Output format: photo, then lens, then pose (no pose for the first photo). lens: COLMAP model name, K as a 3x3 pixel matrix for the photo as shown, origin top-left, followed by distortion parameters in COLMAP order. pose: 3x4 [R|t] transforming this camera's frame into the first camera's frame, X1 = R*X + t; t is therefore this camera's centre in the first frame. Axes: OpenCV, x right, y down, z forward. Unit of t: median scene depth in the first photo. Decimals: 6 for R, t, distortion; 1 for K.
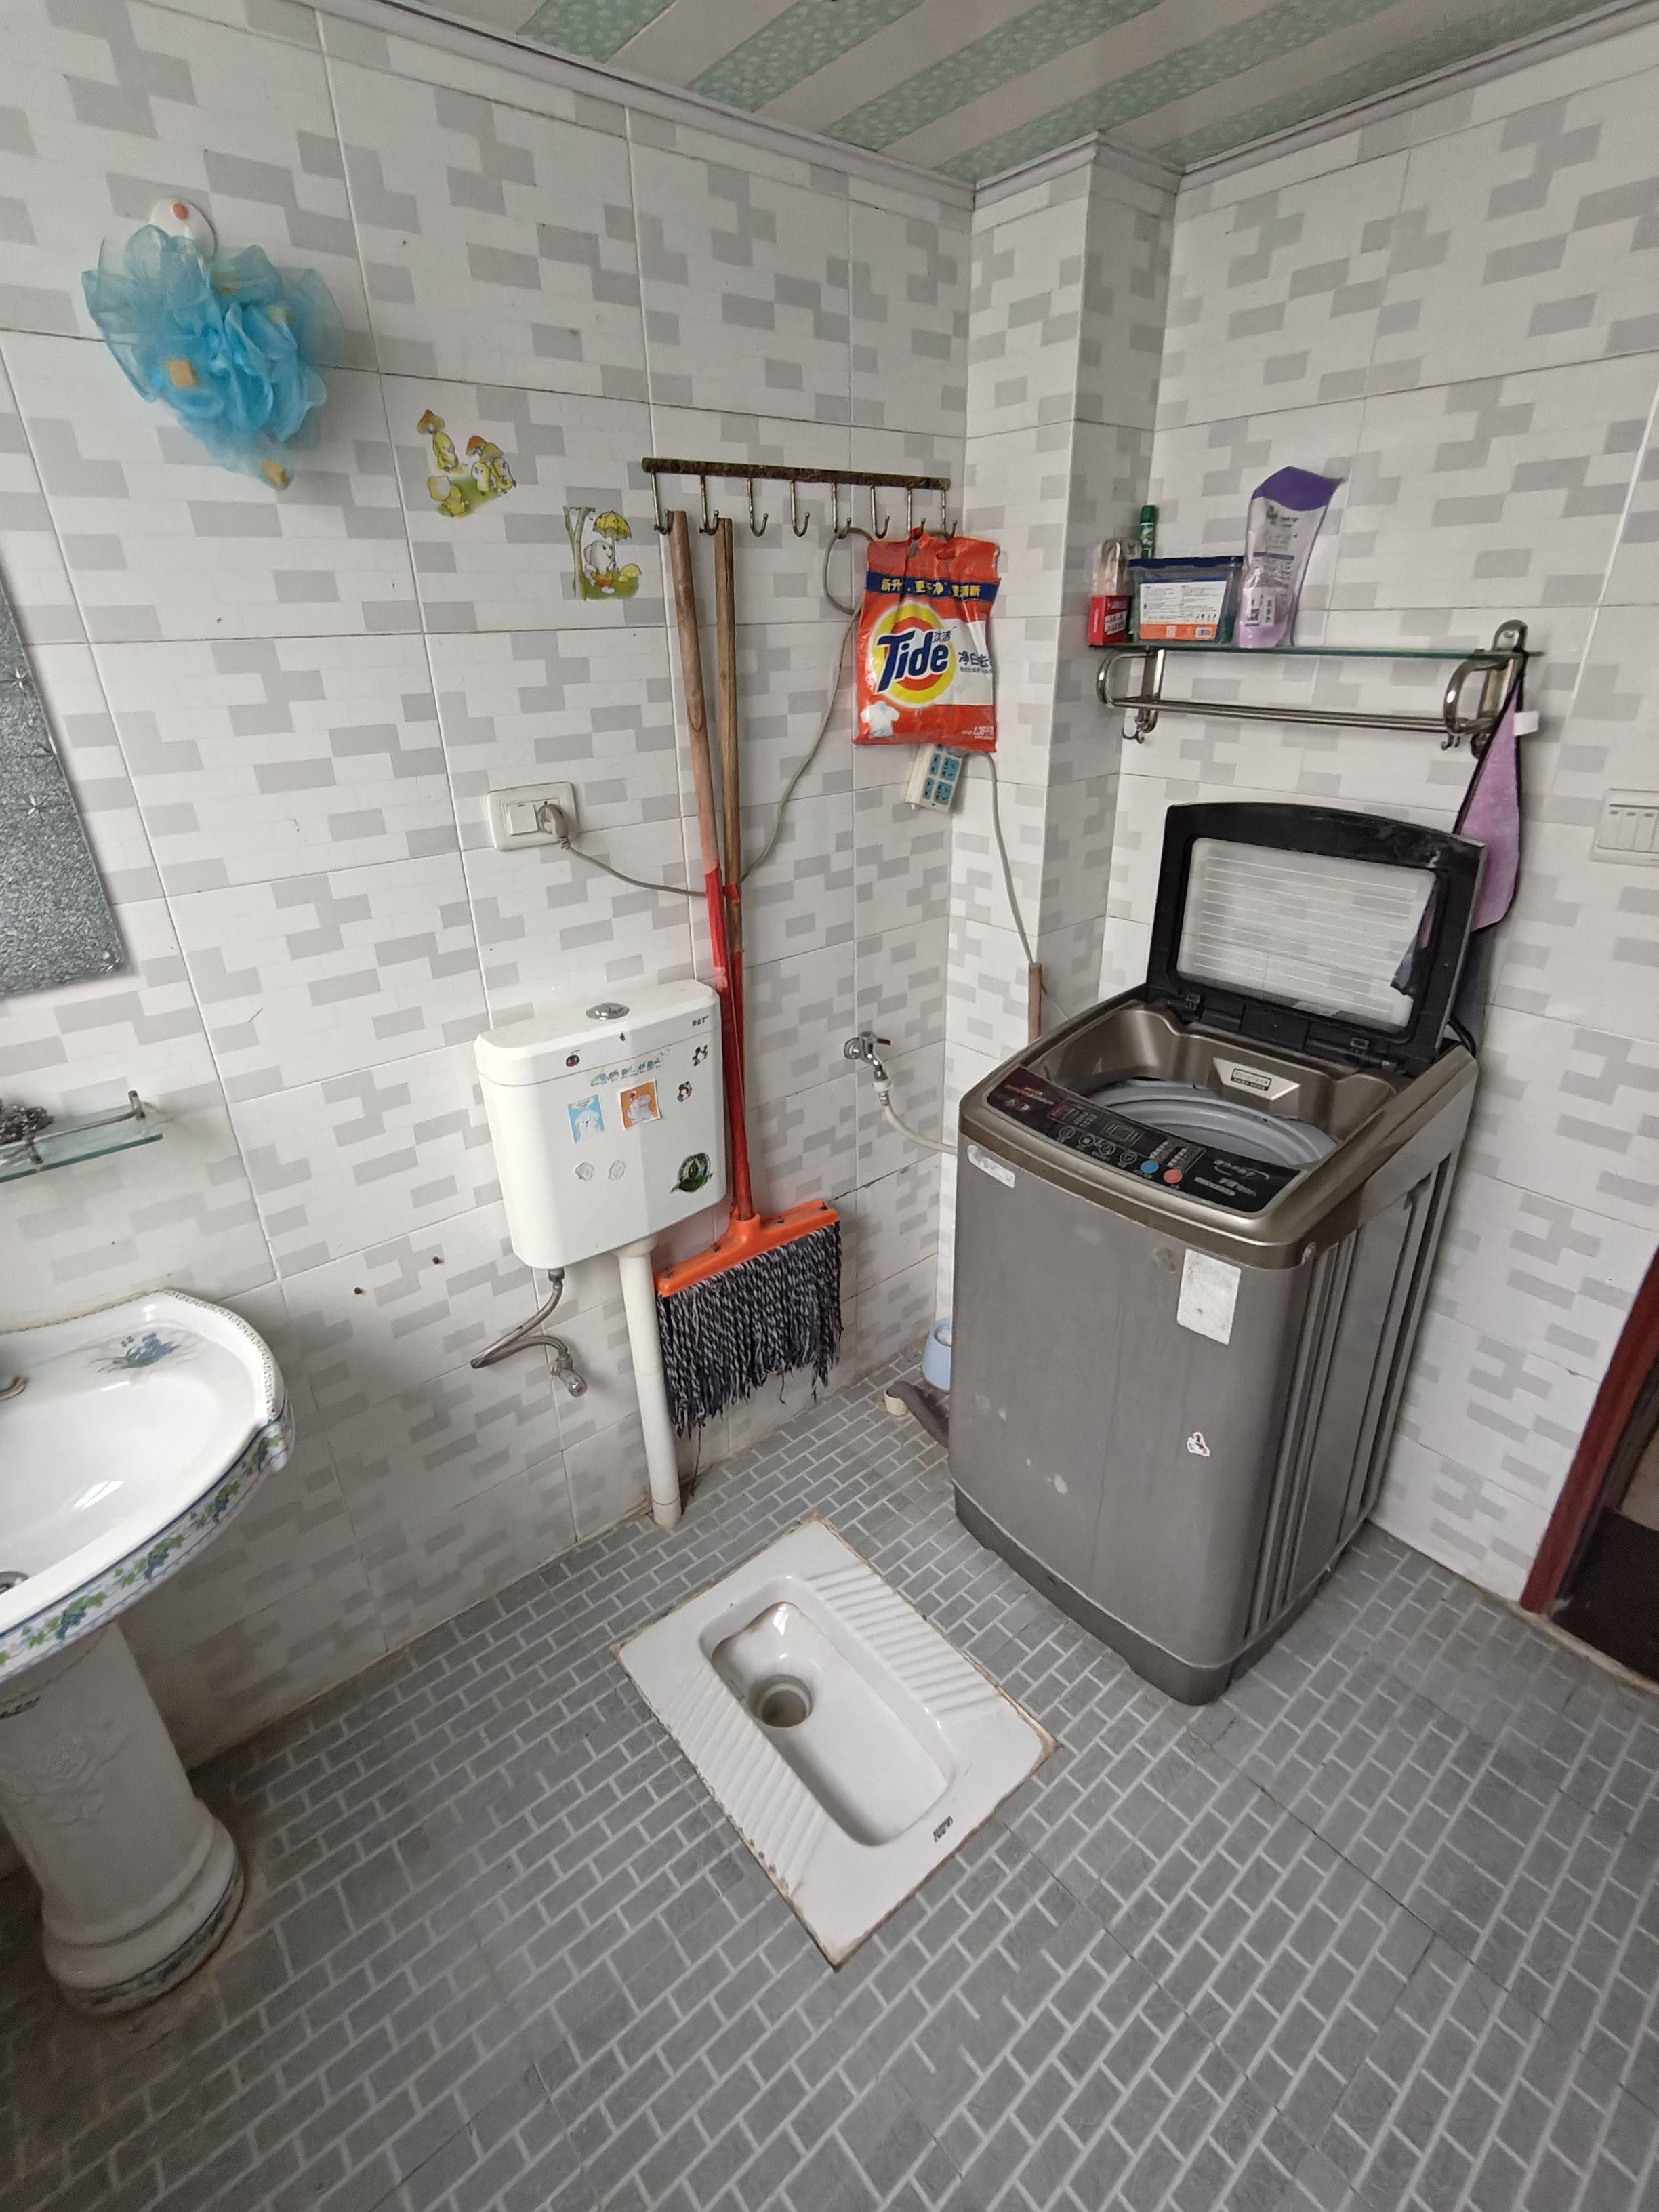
lens RADIAL K [[1037.6, 0, 829.3], [0, 1037.6, 1099.8], [0, 0, 1]] dist [0.010594, 0.000625]
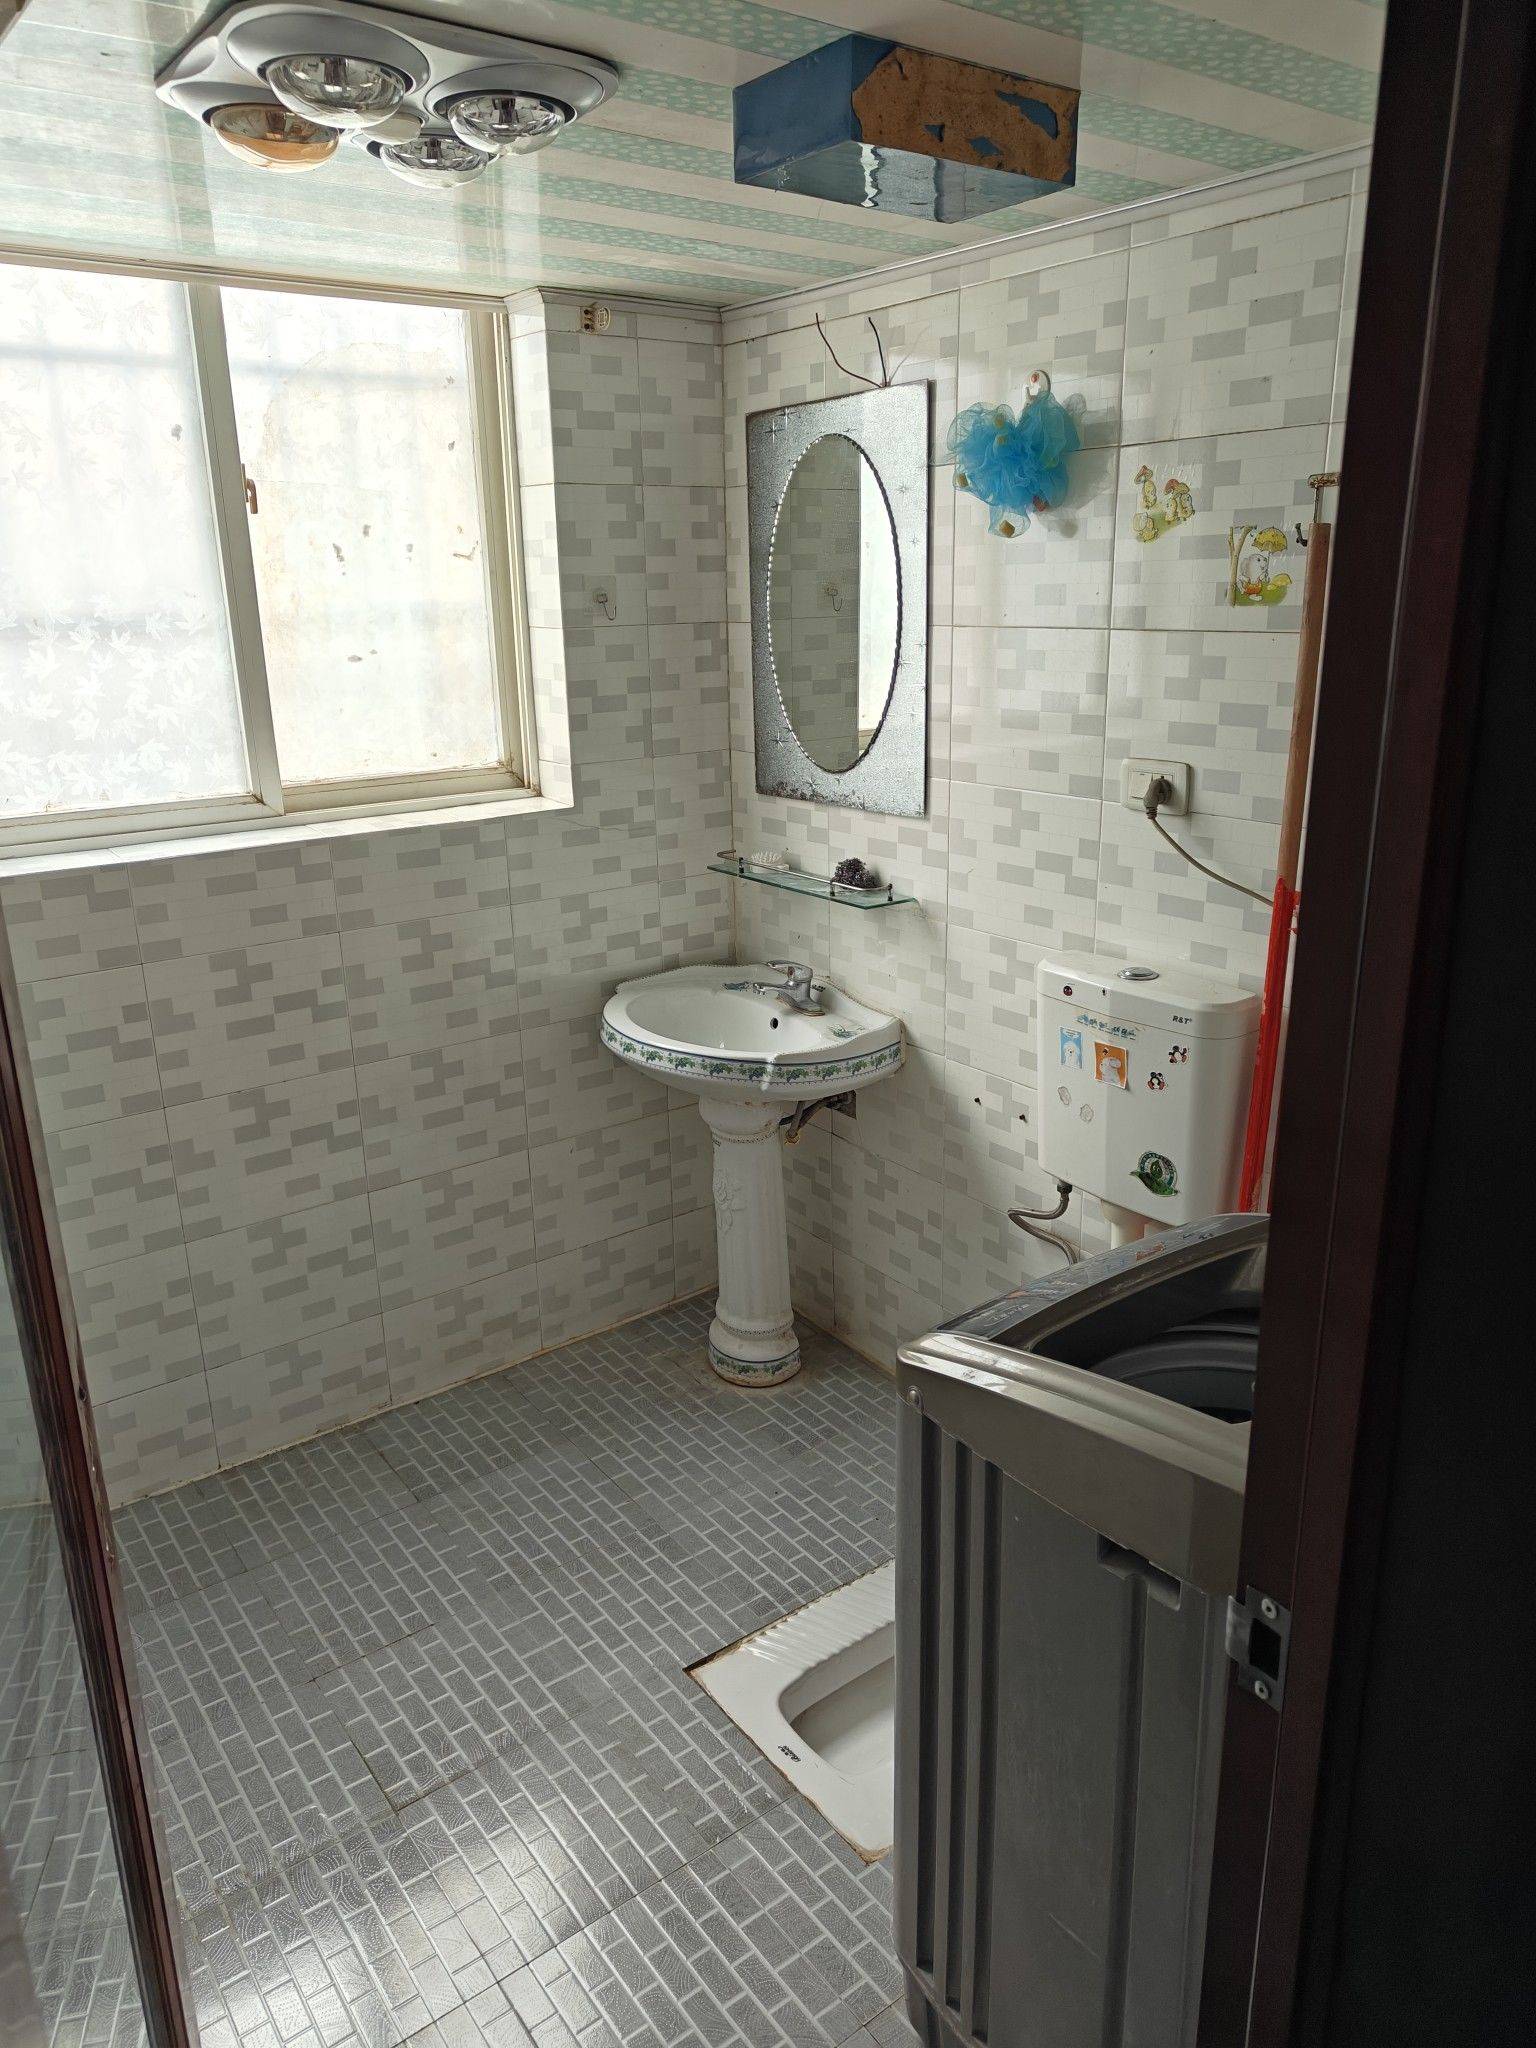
lens RADIAL K [[1429.0, 0, 769.5], [0, 1429.0, 1020.9], [0, 0, 1]] dist [0.028209, -0.004056]
pose [[-0.051484, 0.314753, -0.947776, 1.319327], [-0.413536, 0.857129, 0.307113, -0.370936], [0.909031, 0.407751, 0.086033, 0.612494]]
